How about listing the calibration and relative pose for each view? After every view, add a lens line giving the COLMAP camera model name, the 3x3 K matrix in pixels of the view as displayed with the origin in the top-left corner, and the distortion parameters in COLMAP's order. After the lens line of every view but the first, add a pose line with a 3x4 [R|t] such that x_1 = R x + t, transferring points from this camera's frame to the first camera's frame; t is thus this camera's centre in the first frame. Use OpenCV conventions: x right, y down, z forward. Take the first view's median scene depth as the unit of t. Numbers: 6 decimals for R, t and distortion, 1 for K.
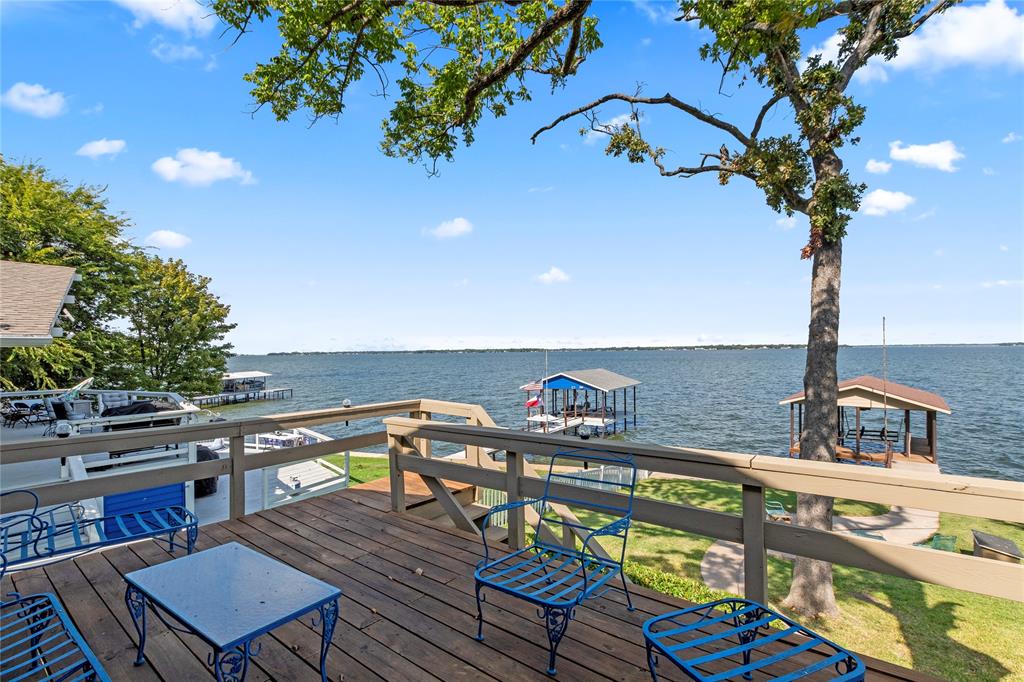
lens RADIAL K [[470.6, 0, 514.1], [0, 470.6, 349.2], [0, 0, 1]] dist [-0.005307, 0.000077]
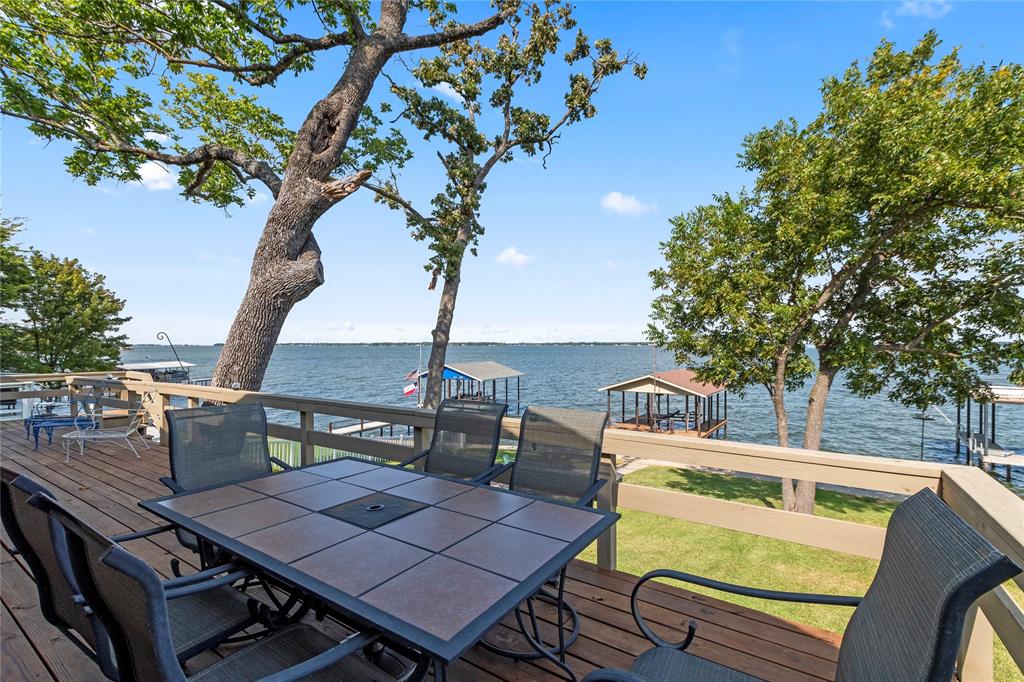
lens RADIAL K [[470.6, 0, 508.4], [0, 470.6, 336.5], [0, 0, 1]] dist [-0.005307, 0.000077]
pose [[0.997005, 0.012607, 0.076298, 0.233986], [-0.011558, 0.999833, -0.014182, -0.002823], [-0.076464, 0.013258, 0.996984, -0.186970]]
